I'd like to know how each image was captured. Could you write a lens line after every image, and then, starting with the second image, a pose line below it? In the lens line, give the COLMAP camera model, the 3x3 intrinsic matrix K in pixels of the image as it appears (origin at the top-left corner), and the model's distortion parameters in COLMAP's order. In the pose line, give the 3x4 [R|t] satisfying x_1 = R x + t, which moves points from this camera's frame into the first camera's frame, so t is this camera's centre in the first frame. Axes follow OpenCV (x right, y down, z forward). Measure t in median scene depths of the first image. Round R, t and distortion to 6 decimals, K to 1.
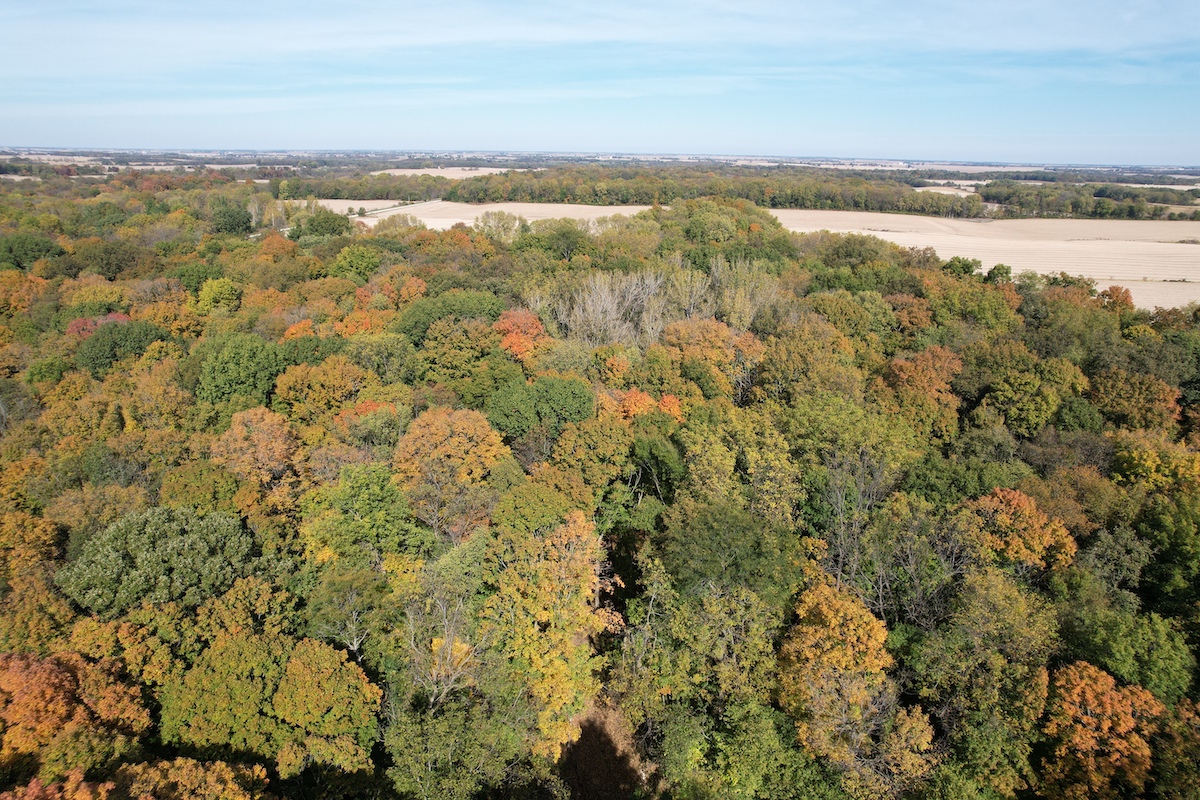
lens RADIAL K [[766.5, 0, 601.9], [0, 766.5, 399.2], [0, 0, 1]] dist [-0.073469, 0.069094]
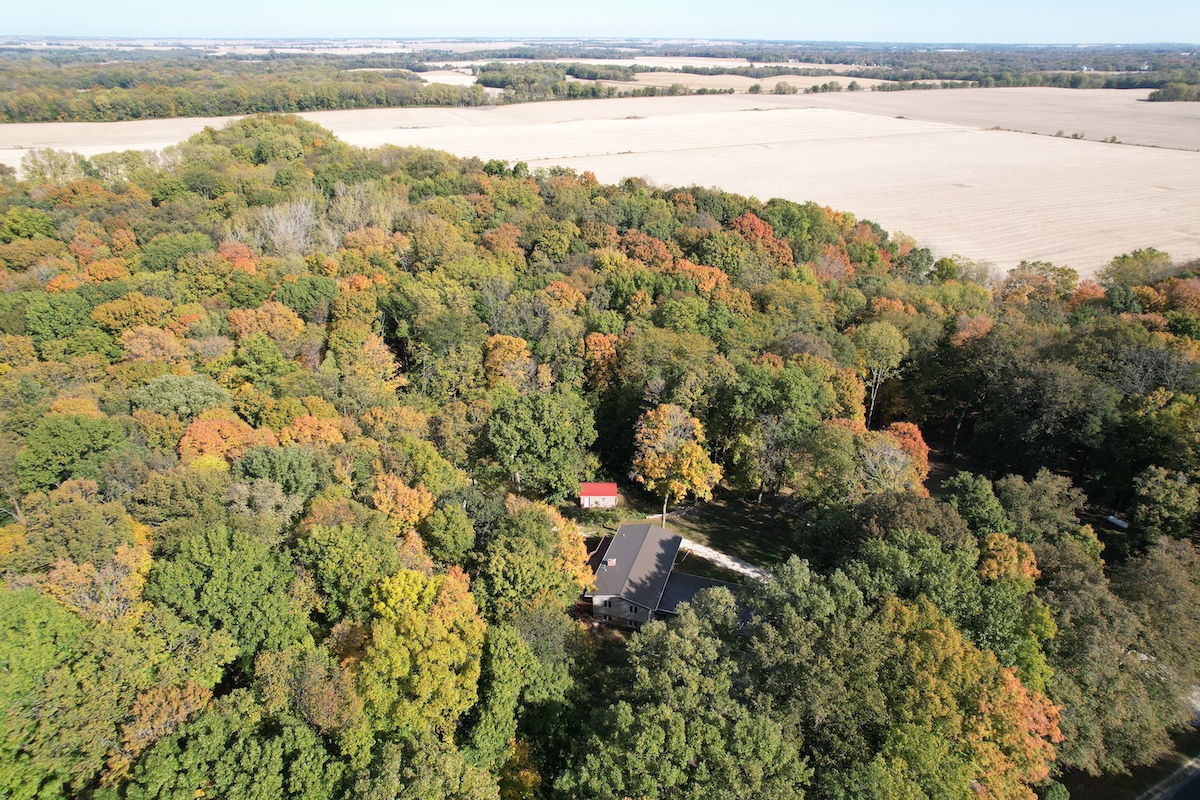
lens RADIAL K [[766.5, 0, 601.9], [0, 766.5, 399.2], [0, 0, 1]] dist [-0.073469, 0.069094]
pose [[0.821384, -0.258421, 0.508475, -0.336049], [0.184887, 0.963971, 0.191251, 0.023984], [-0.539578, -0.063080, 0.839569, -0.566694]]
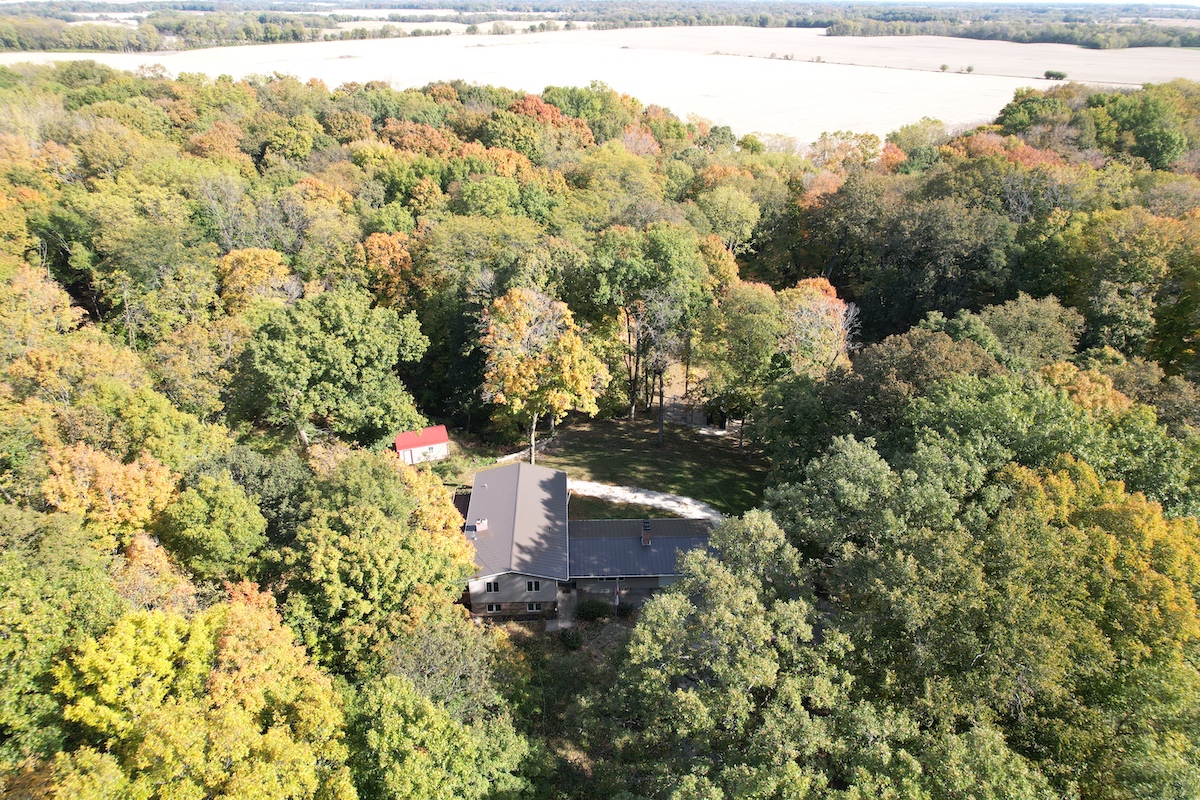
lens RADIAL K [[766.5, 0, 601.9], [0, 766.5, 399.2], [0, 0, 1]] dist [-0.073469, 0.069094]
pose [[0.575944, -0.396561, 0.714862, -0.264349], [0.253223, 0.917994, 0.305231, 0.120749], [-0.777282, 0.005224, 0.629131, -0.311835]]
